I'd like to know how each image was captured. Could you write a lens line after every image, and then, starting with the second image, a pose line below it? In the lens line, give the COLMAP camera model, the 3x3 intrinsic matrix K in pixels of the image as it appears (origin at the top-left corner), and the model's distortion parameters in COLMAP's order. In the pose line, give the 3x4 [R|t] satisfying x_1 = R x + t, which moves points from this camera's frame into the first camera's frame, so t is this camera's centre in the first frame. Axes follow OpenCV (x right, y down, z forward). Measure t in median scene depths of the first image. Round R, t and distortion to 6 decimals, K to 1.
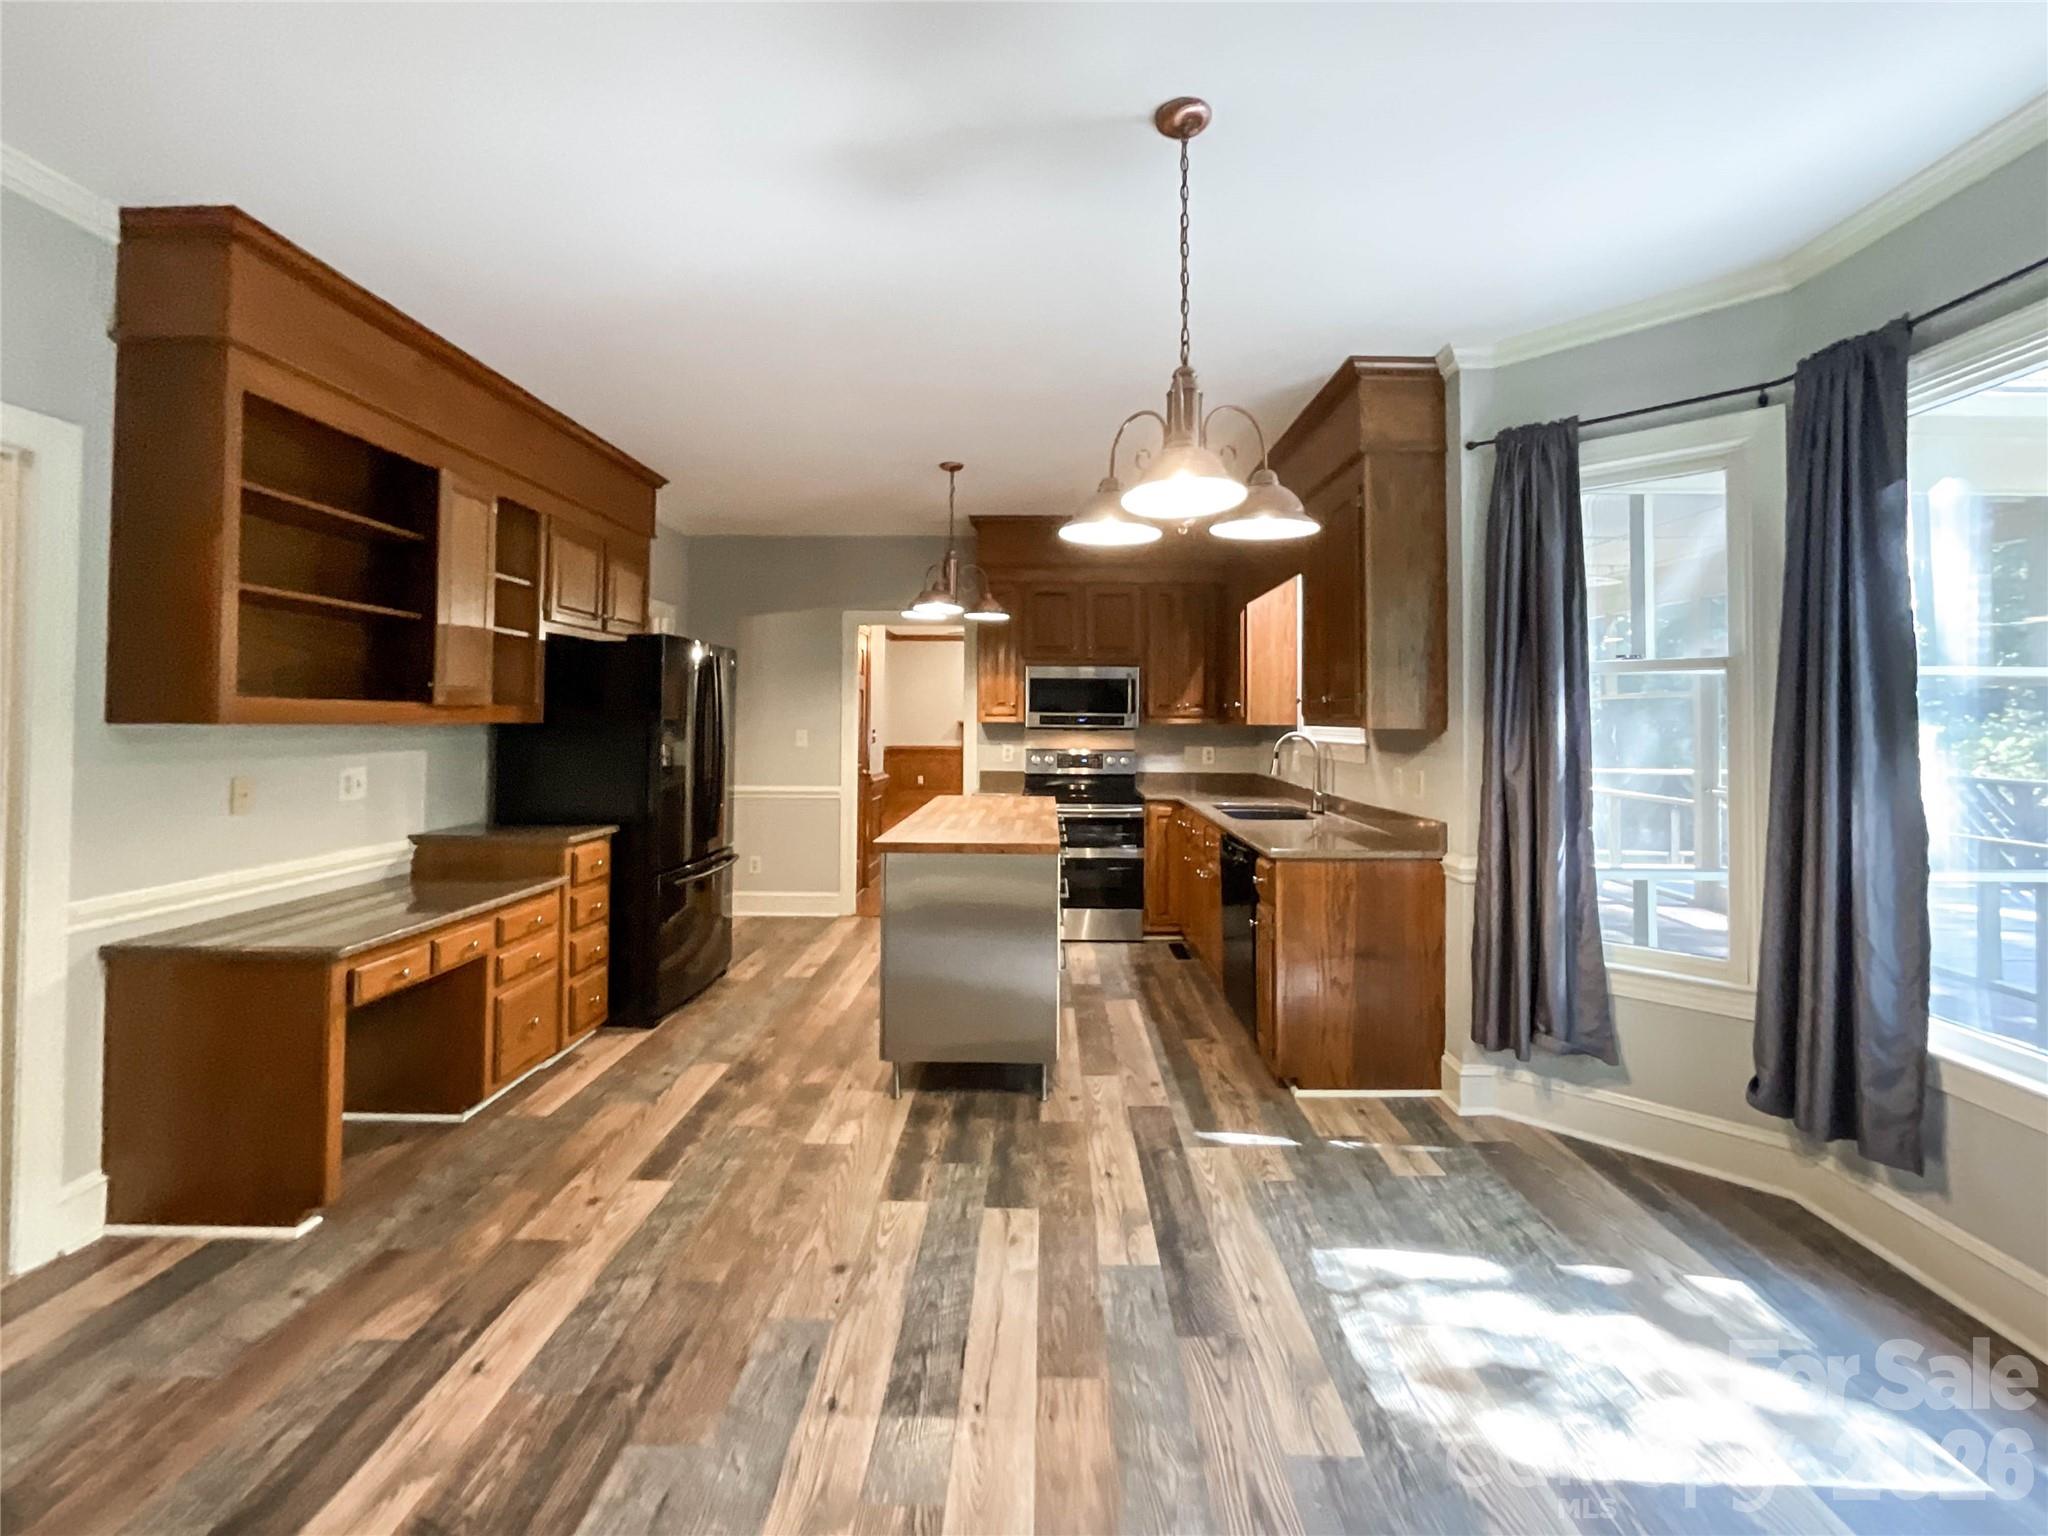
lens RADIAL K [[859.6, 0, 1041.8], [0, 859.6, 698.6], [0, 0, 1]] dist [-0.018595, 0.005395]
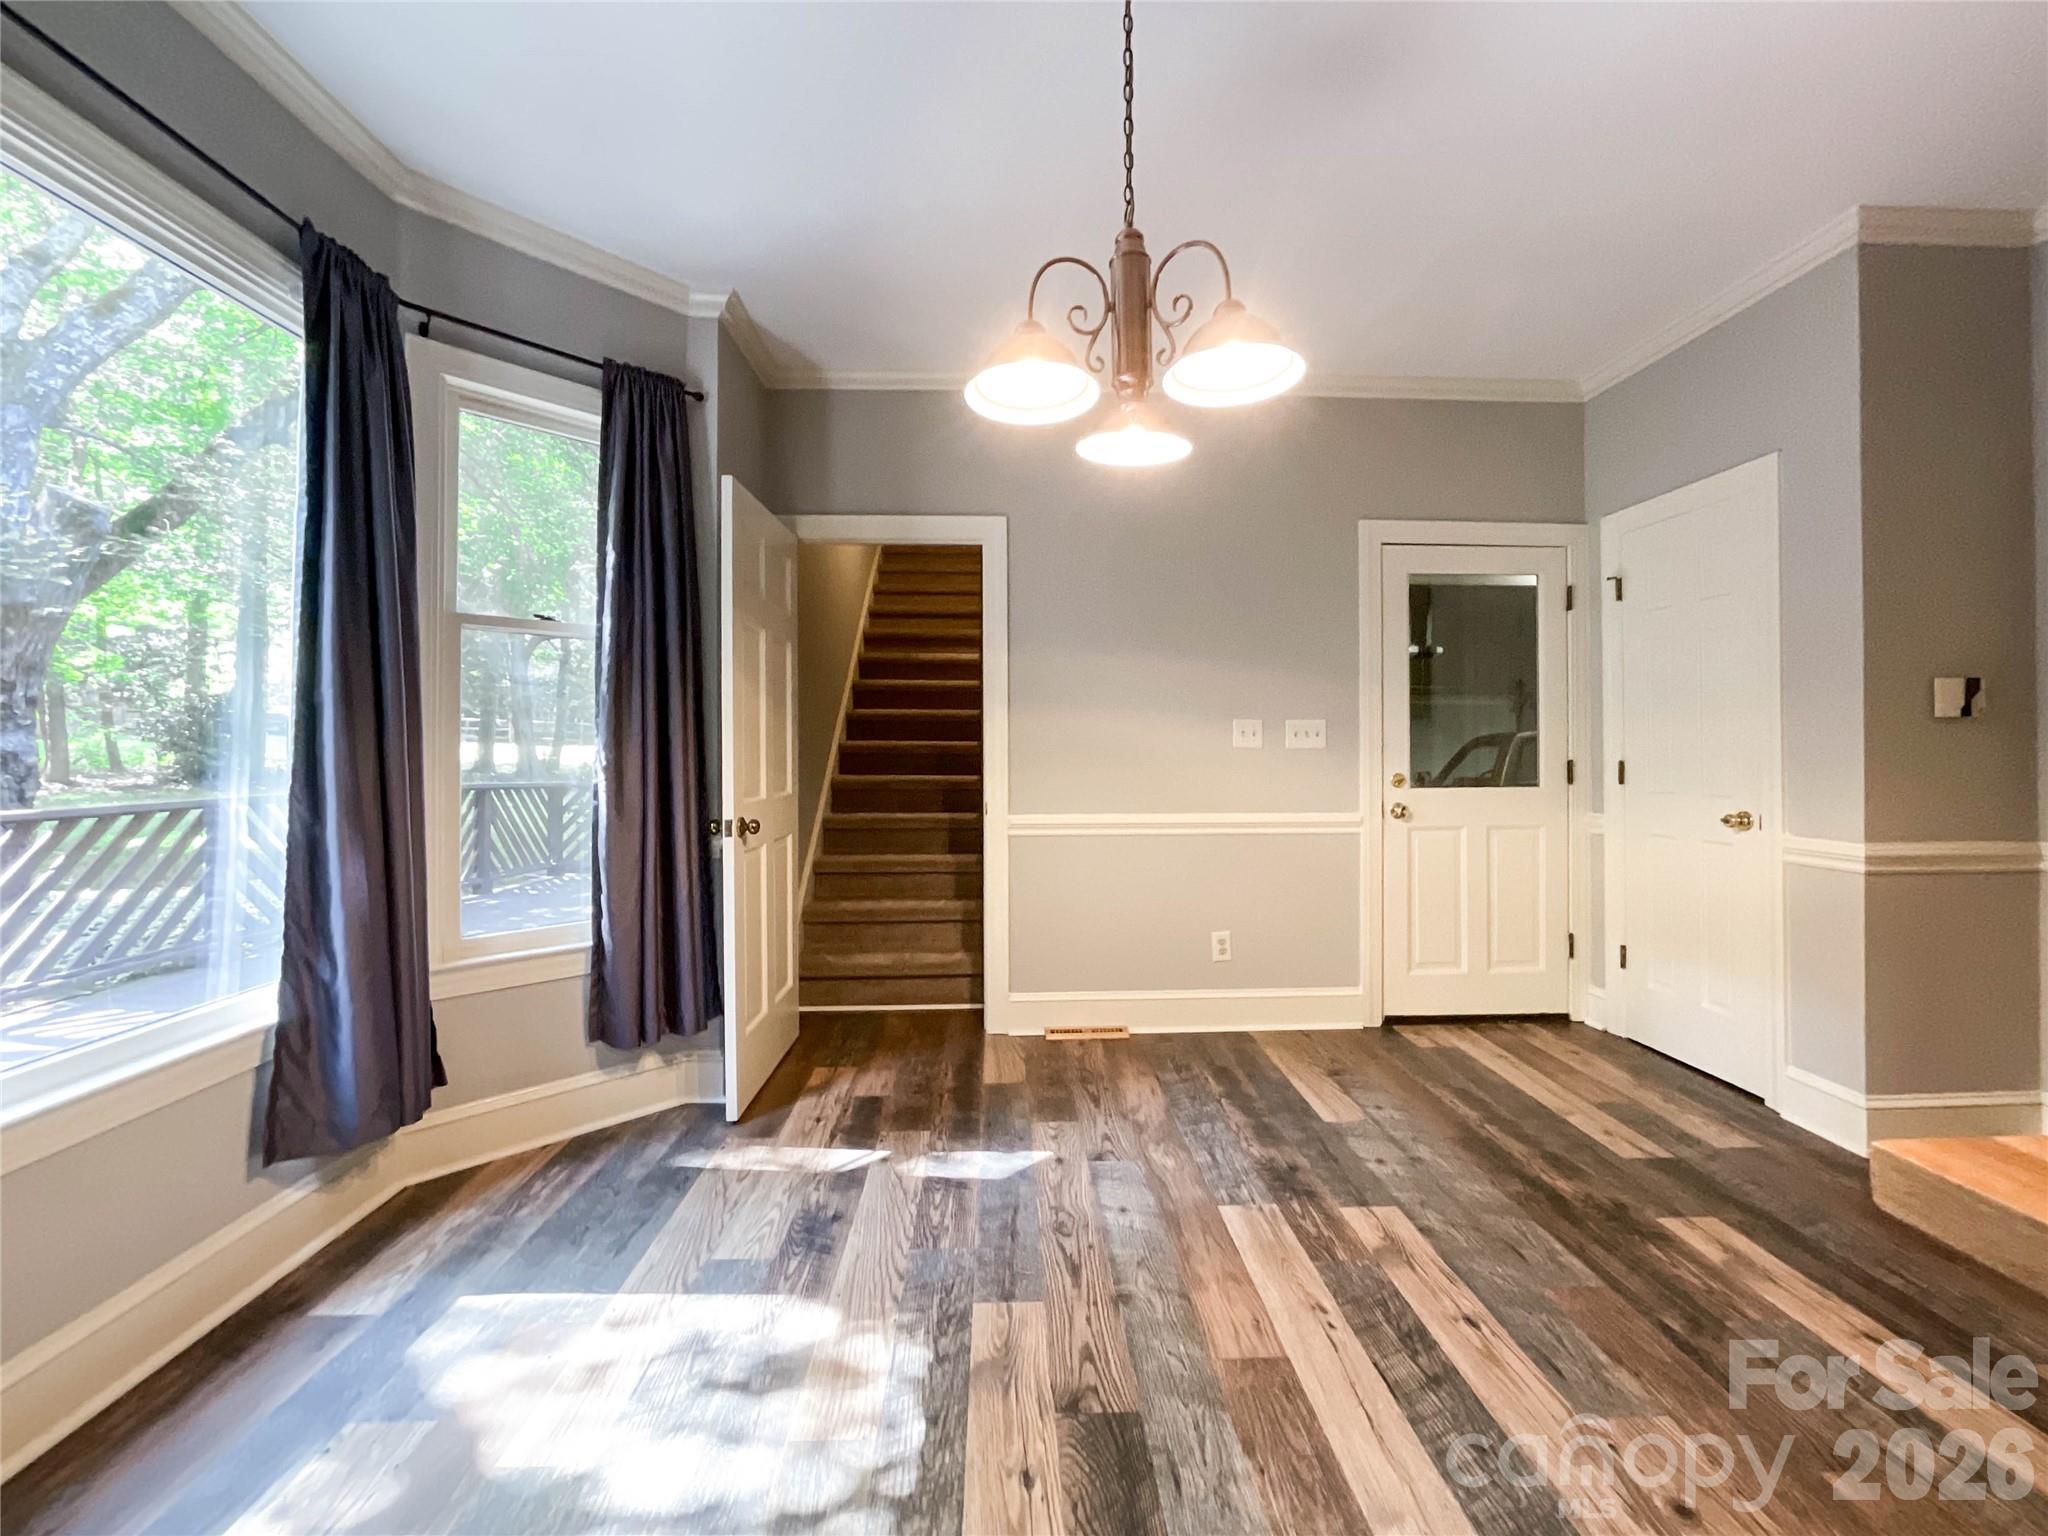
lens RADIAL K [[859.6, 0, 1037.7], [0, 859.6, 742.3], [0, 0, 1]] dist [-0.018595, 0.005395]
pose [[-0.998642, -0.002808, -0.052014, 0.188913], [-0.001429, 0.999647, -0.026544, 0.091140], [0.052070, -0.026434, -0.998294, 1.149413]]
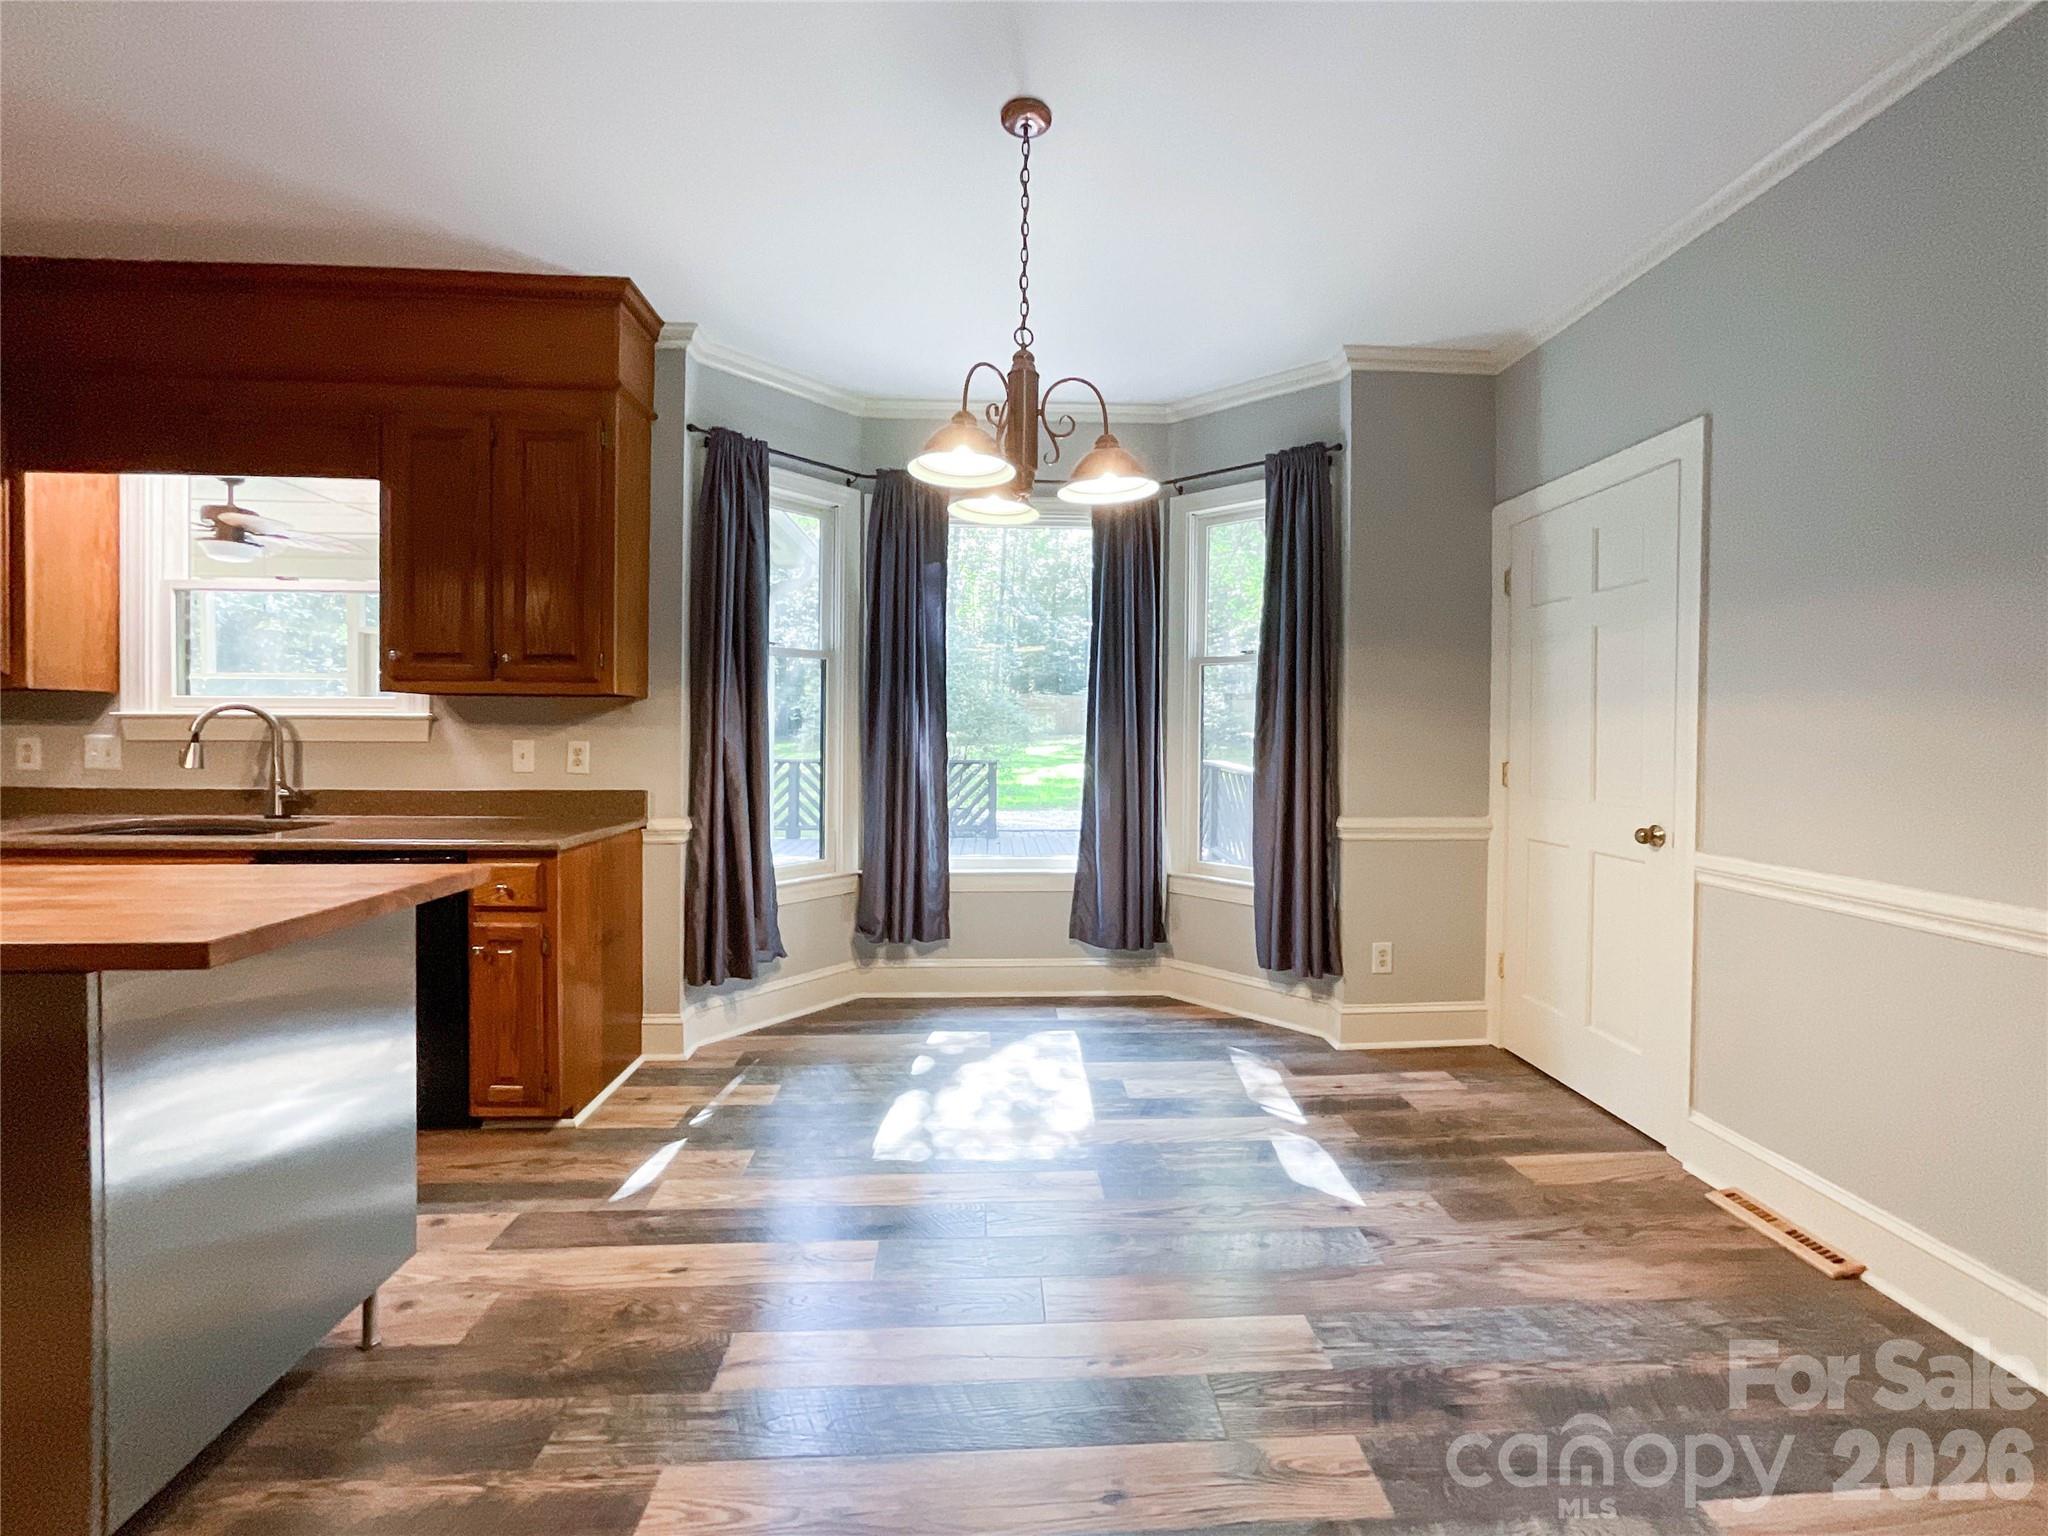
lens RADIAL K [[859.6, 0, 1016.5], [0, 859.6, 733.2], [0, 0, 1]] dist [-0.018595, 0.005395]
pose [[-0.049043, -0.007542, 0.998768, -0.589002], [-0.030047, 0.999530, 0.006073, 0.063989], [-0.998345, -0.029712, -0.049247, 0.656360]]
